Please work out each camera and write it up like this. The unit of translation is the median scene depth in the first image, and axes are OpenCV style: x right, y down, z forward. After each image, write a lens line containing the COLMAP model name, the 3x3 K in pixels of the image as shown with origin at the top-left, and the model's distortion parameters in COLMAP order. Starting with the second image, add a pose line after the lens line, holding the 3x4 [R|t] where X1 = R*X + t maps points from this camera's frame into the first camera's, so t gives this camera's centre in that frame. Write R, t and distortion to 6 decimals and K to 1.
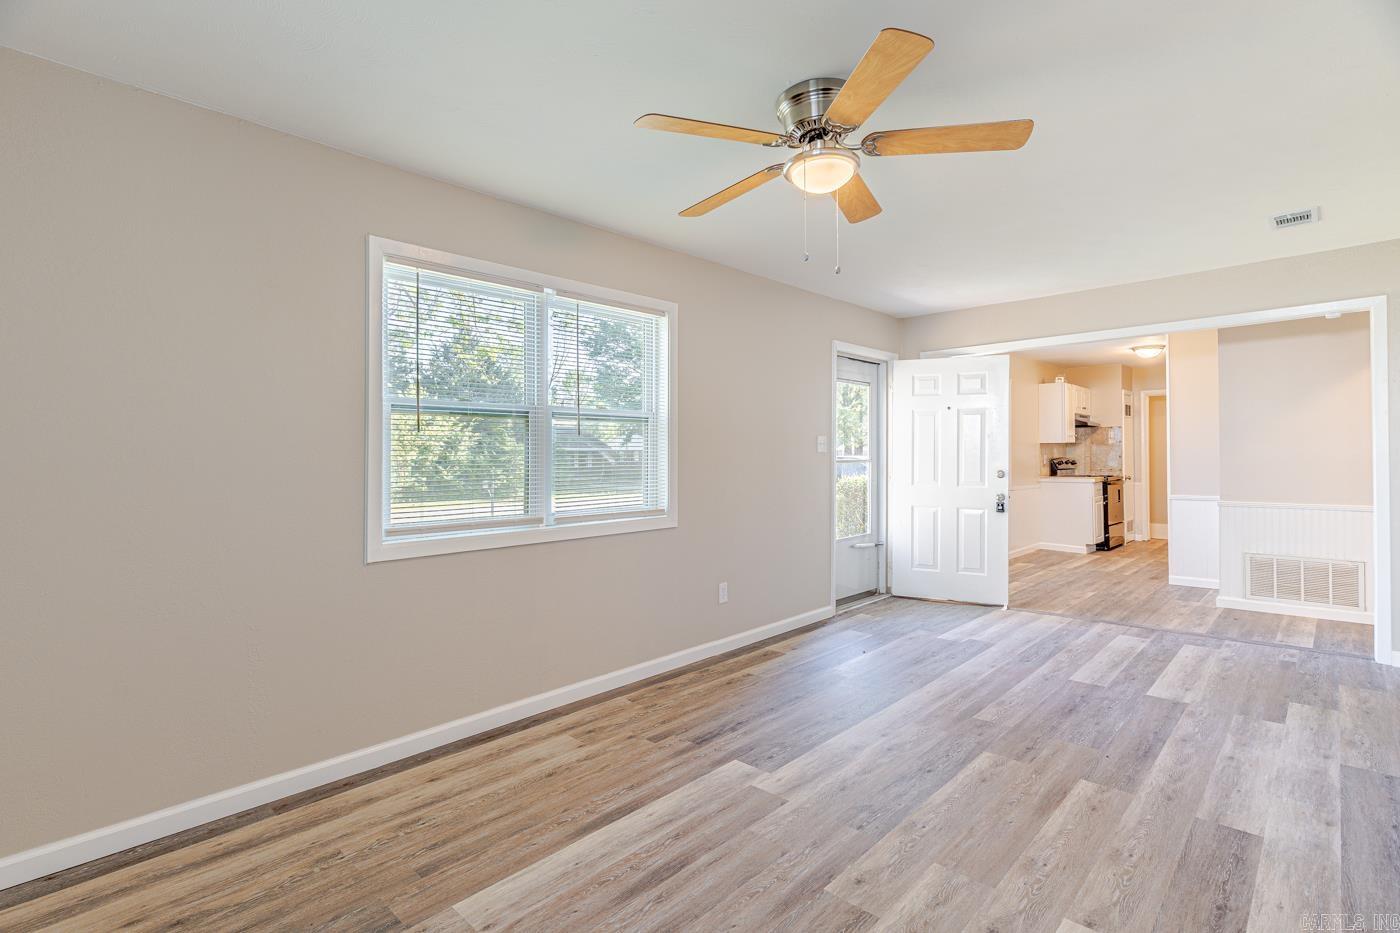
lens RADIAL K [[671.9, 0, 690.3], [0, 671.9, 454.1], [0, 0, 1]] dist [-0.000507, 0.000519]
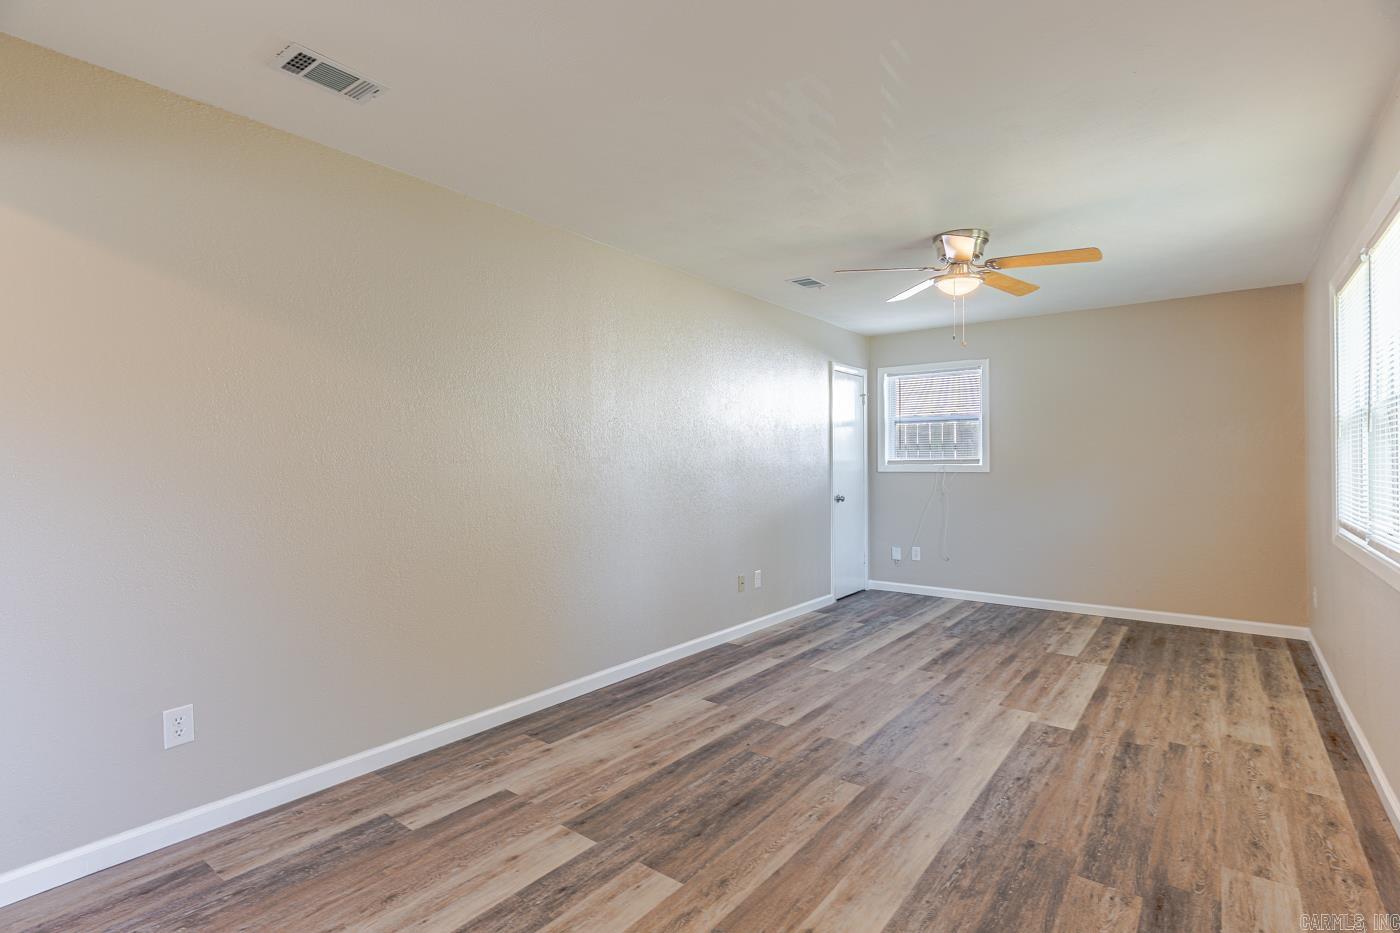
lens RADIAL K [[671.9, 0, 694.4], [0, 671.9, 456.3], [0, 0, 1]] dist [-0.000507, 0.000519]
pose [[-0.994383, 0.008573, -0.105490, 0.740299], [0.009358, 0.999932, -0.006952, -0.002824], [0.105423, -0.007900, -0.994396, 1.871393]]
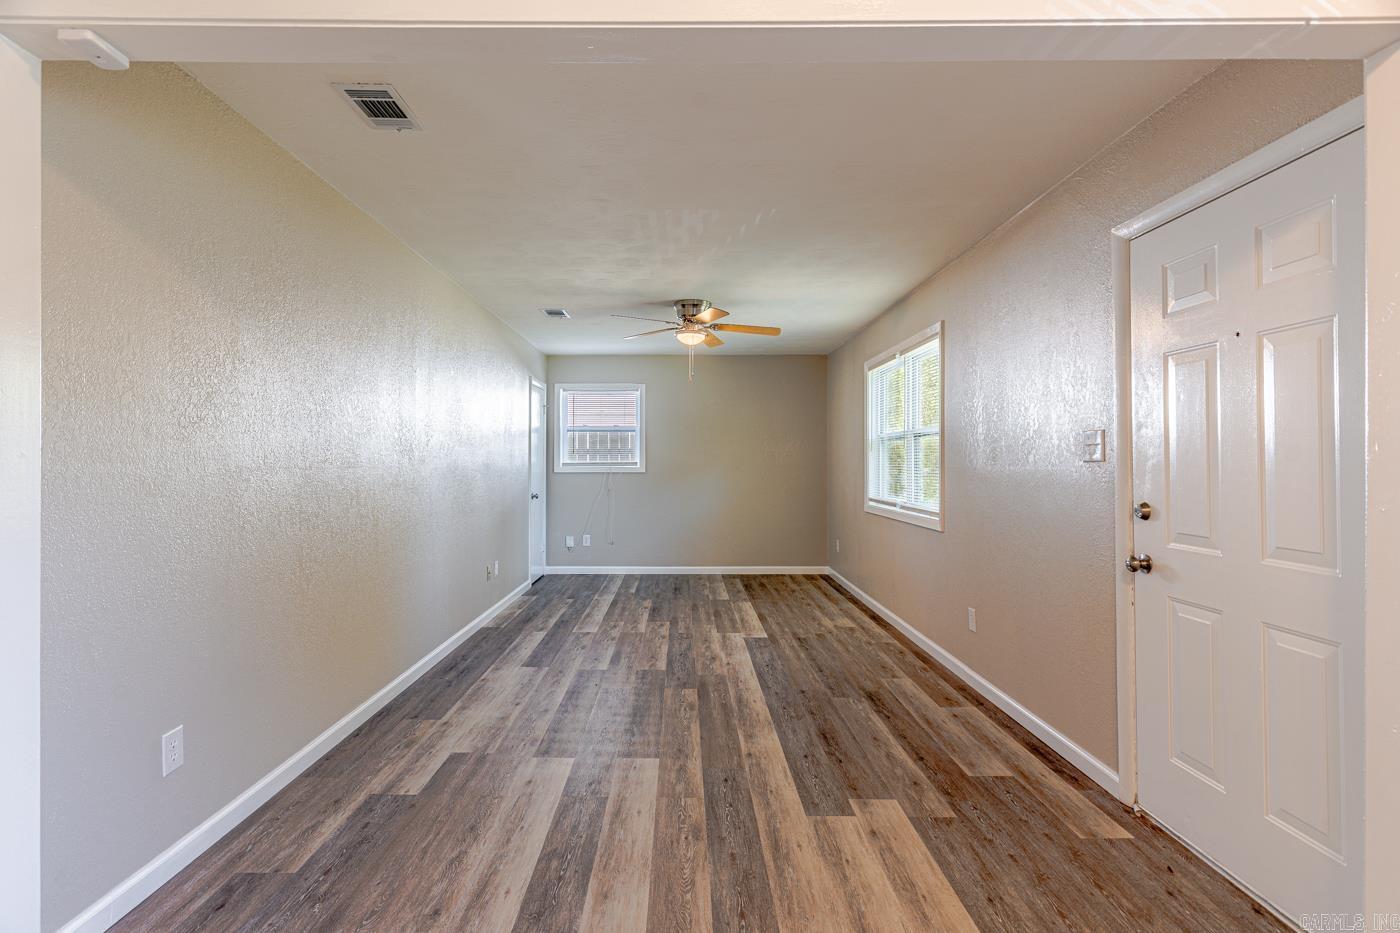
lens RADIAL K [[671.9, 0, 674.4], [0, 671.9, 457.1], [0, 0, 1]] dist [-0.000507, 0.000519]
pose [[-0.727408, -0.000025, -0.686205, 1.314076], [0.003717, 0.999985, -0.003977, -0.008169], [0.686195, -0.005443, -0.727397, 1.917345]]
